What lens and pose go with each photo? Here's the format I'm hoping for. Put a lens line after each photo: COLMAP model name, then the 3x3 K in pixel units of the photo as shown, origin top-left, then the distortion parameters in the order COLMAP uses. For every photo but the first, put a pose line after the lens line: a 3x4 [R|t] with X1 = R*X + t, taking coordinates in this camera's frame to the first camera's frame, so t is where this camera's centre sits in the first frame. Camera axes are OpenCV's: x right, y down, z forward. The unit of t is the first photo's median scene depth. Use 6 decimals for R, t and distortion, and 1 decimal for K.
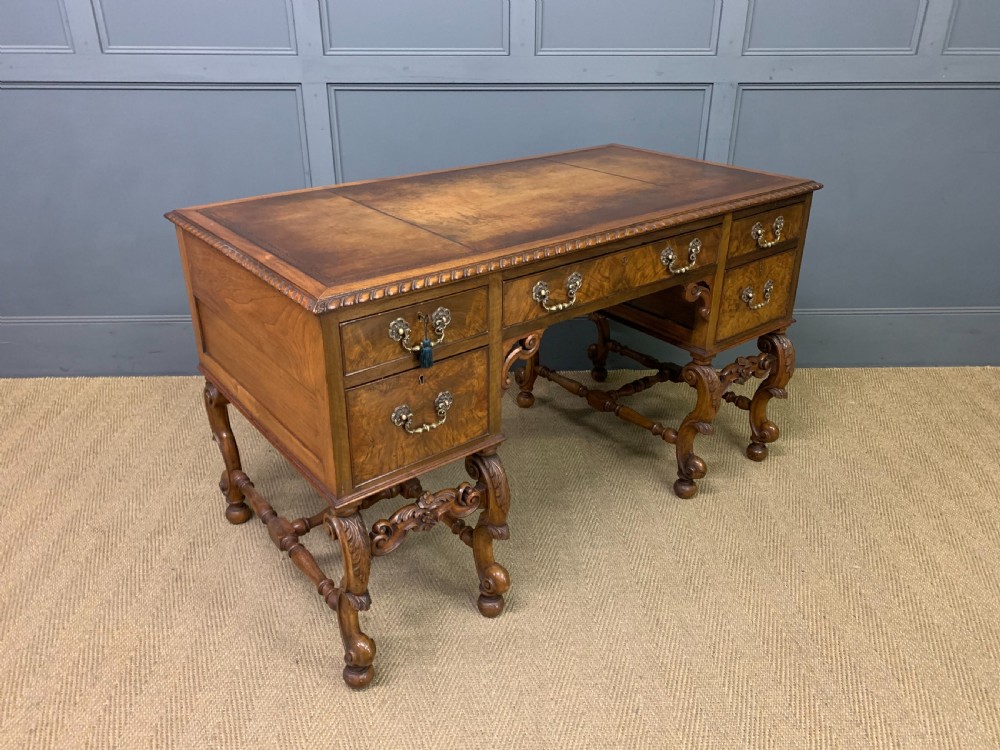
lens RADIAL K [[765.4, 0, 499.2], [0, 765.4, 372.8], [0, 0, 1]] dist [0.010462, -0.000466]
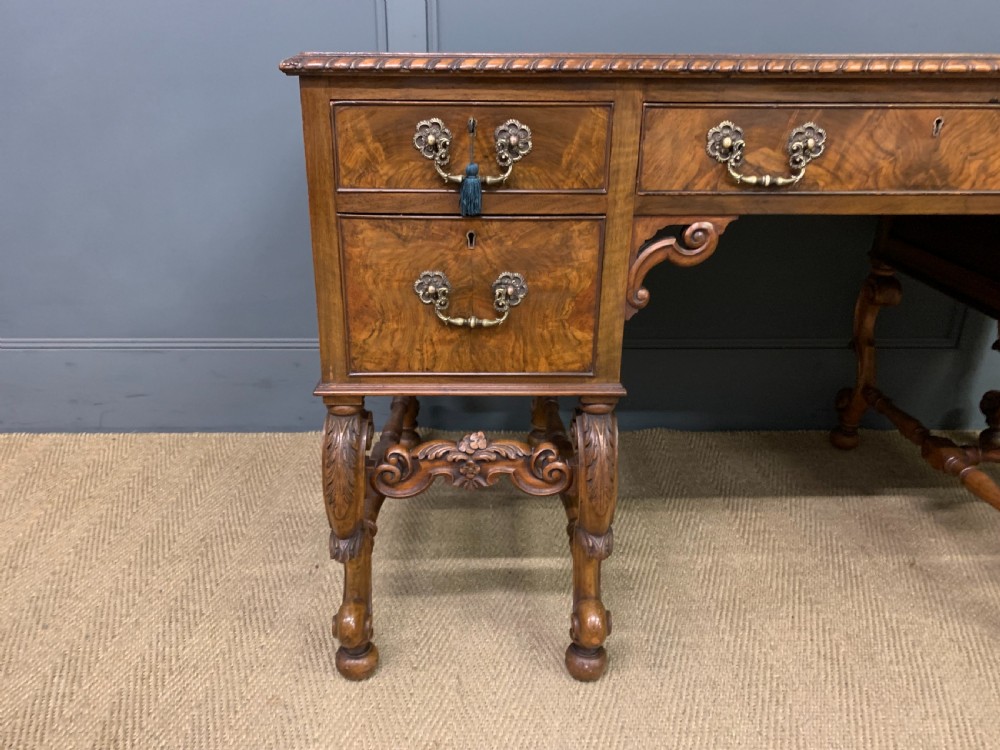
lens RADIAL K [[763.3, 0, 497.4], [0, 763.3, 371.7], [0, 0, 1]] dist [0.080268, -0.099412]
pose [[0.999776, 0.007959, -0.019601, -0.192797], [-0.009406, 0.997146, -0.074913, -0.001882], [0.018949, 0.075081, 0.996997, 0.520468]]
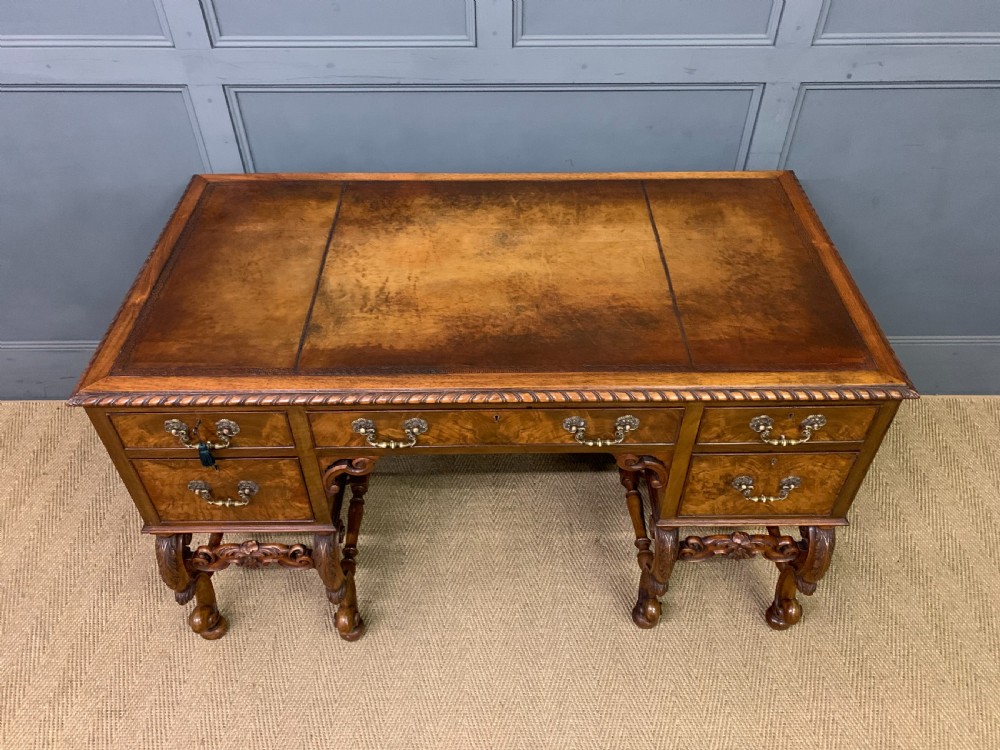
lens RADIAL K [[763.9, 0, 502.5], [0, 763.9, 368.4], [0, 0, 1]] dist [0.016482, -0.005745]
pose [[0.999585, 0.017181, -0.023118, 0.073745], [-0.009413, 0.953399, 0.301566, -0.435243], [0.027222, -0.301224, 0.953165, 0.308805]]
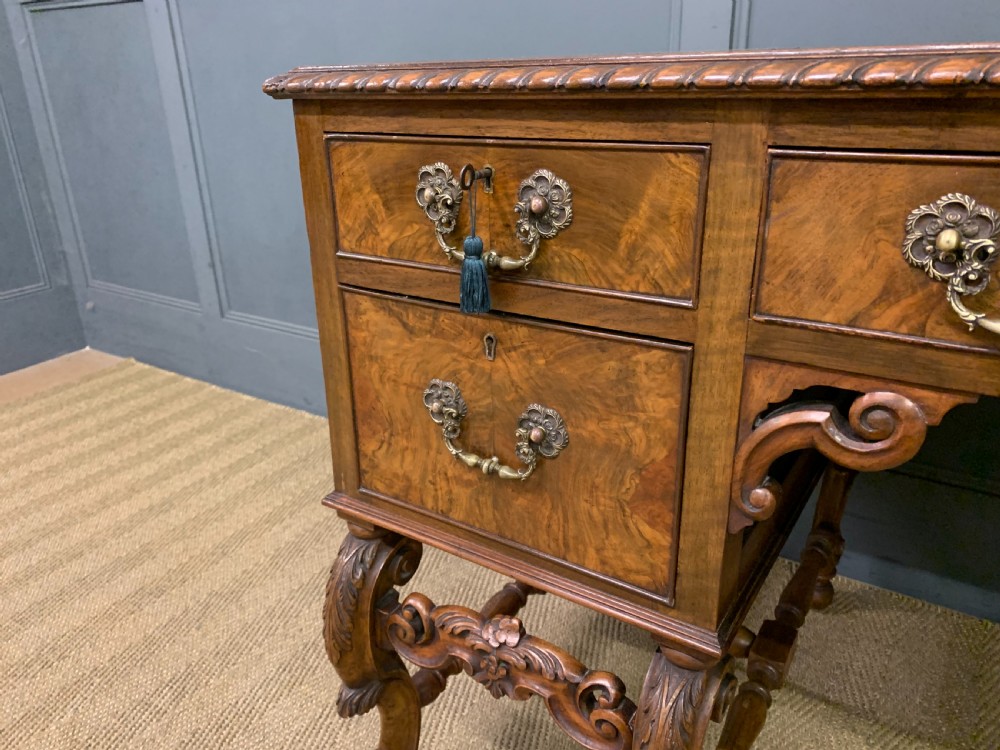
lens RADIAL K [[755.6, 0, 503.5], [0, 755.6, 367.3], [0, 0, 1]] dist [0.099792, -0.184792]
pose [[0.812887, 0.189650, -0.550680, -0.048250], [-0.231674, 0.972768, -0.006972, -0.108285], [0.534362, 0.133246, 0.834687, 0.733801]]
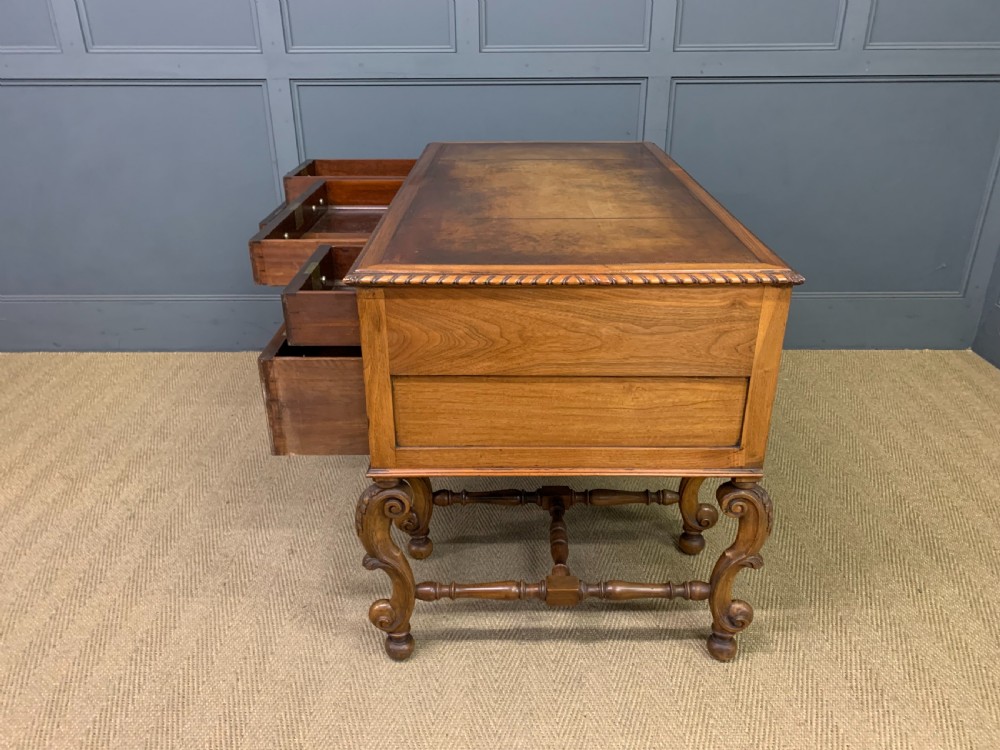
lens RADIAL K [[768.1, 0, 504.6], [0, 768.1, 377.4], [0, 0, 1]] dist [0.007642, 0.004175]
pose [[0.999255, 0.008831, -0.037564, 0.159159], [-0.009334, 0.999869, -0.013230, 0.073921], [0.037443, 0.013571, 0.999207, -0.096718]]
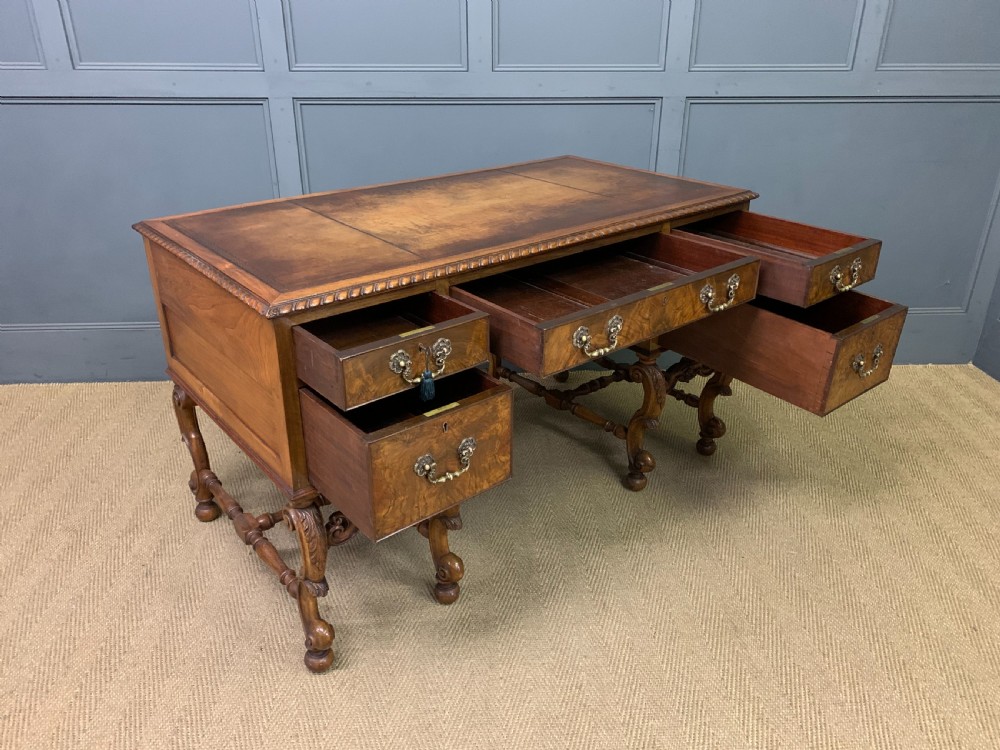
lens RADIAL K [[765.1, 0, 503.3], [0, 765.1, 371.8], [0, 0, 1]] dist [0.015911, -0.008814]
pose [[0.999656, -0.009813, 0.024309, 0.040571], [0.010021, 0.999914, -0.008457, 0.007185], [-0.024224, 0.008698, 0.999669, -0.056272]]
